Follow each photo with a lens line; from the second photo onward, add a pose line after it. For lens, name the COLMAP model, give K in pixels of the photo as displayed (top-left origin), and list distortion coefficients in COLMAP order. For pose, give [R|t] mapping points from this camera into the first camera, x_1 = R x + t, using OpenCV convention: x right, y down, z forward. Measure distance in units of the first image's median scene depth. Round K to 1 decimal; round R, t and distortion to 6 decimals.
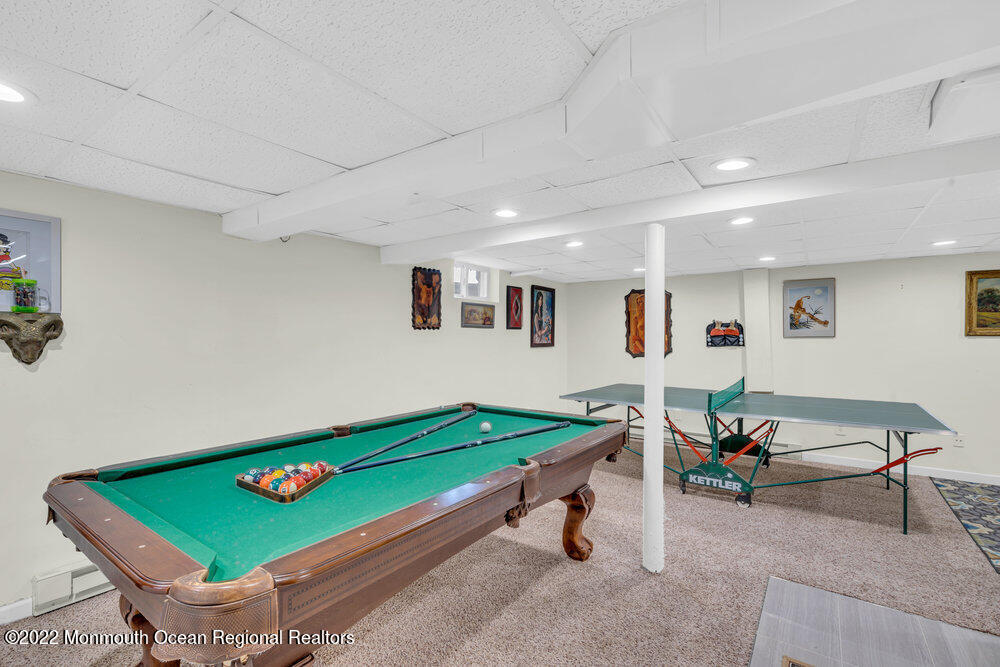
lens RADIAL K [[453.3, 0, 496.6], [0, 453.3, 335.2], [0, 0, 1]] dist [-0.013101, 0.004374]
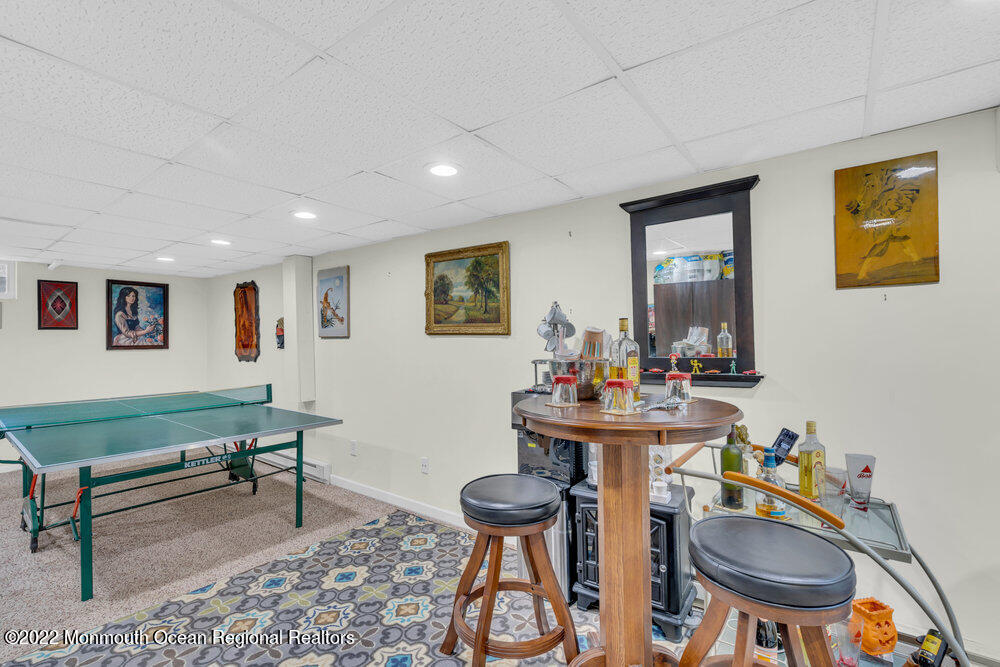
lens RADIAL K [[453.3, 0, 503.2], [0, 453.3, 336.2], [0, 0, 1]] dist [-0.013101, 0.004374]
pose [[0.999468, -0.008348, -0.031540, 0.869817], [0.008642, 0.999920, 0.009186, -0.001589], [0.031461, -0.009454, 0.999460, 0.144077]]
